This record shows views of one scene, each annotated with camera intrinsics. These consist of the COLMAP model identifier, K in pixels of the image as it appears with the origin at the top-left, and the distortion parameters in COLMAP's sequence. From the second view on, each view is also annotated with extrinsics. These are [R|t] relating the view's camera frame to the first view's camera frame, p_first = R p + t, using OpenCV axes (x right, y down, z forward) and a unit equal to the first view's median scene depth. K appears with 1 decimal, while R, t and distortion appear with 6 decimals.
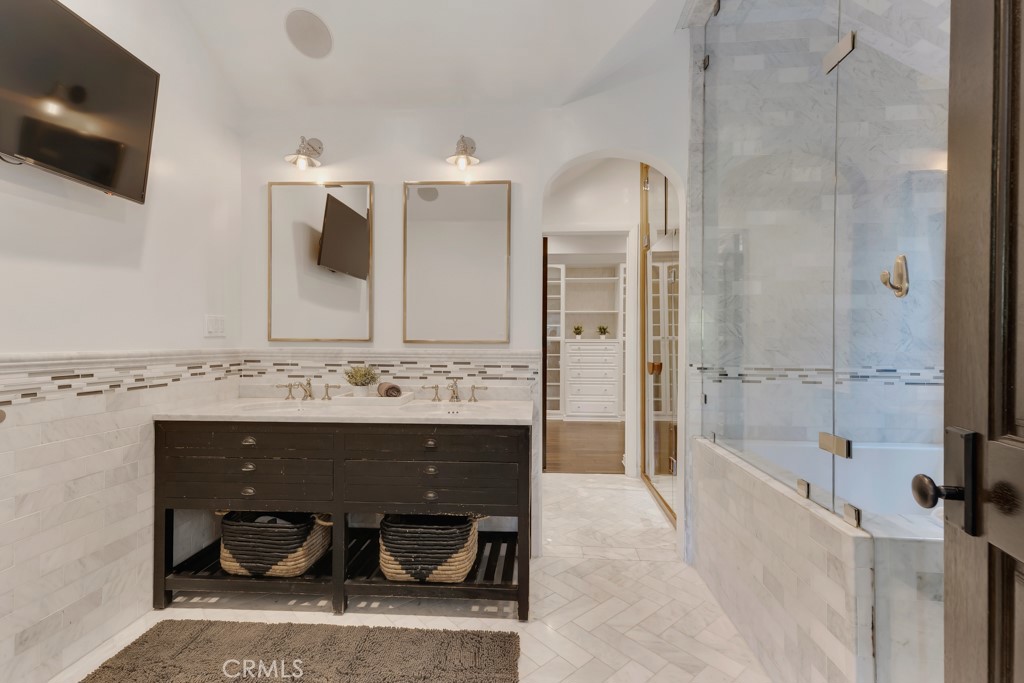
lens RADIAL K [[458.8, 0, 510.0], [0, 458.8, 342.4], [0, 0, 1]] dist [0.027239, -0.001075]
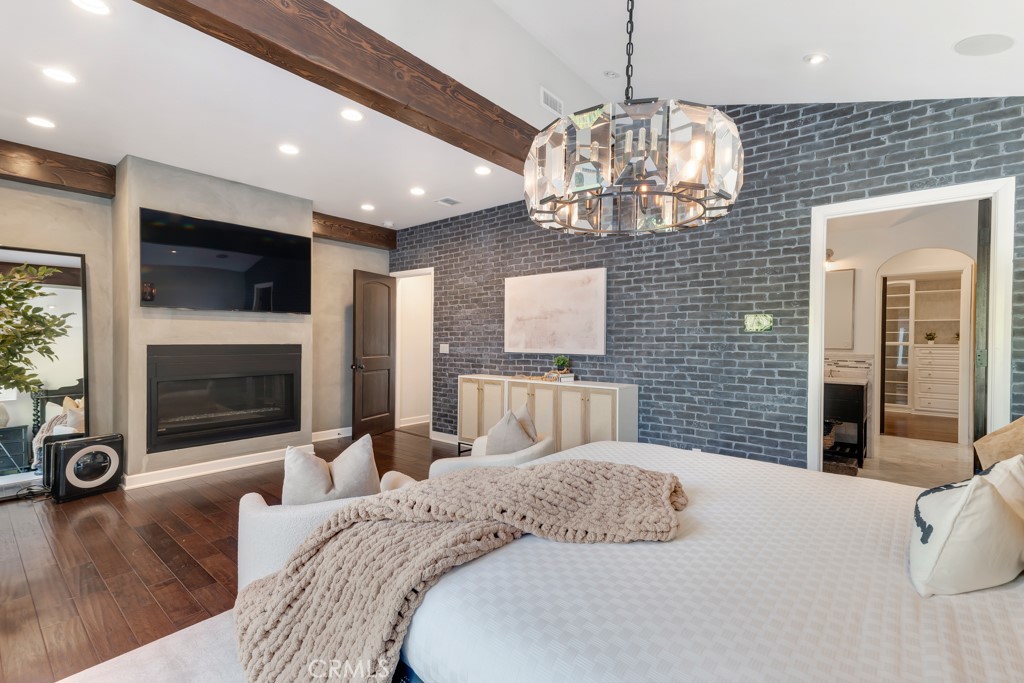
lens RADIAL K [[458.8, 0, 510.0], [0, 458.8, 342.4], [0, 0, 1]] dist [0.027239, -0.001075]
pose [[0.805587, 0.007308, -0.592433, -0.002041], [-0.005809, 0.999973, 0.004436, -0.010861], [0.592450, -0.000132, 0.805607, -0.553526]]
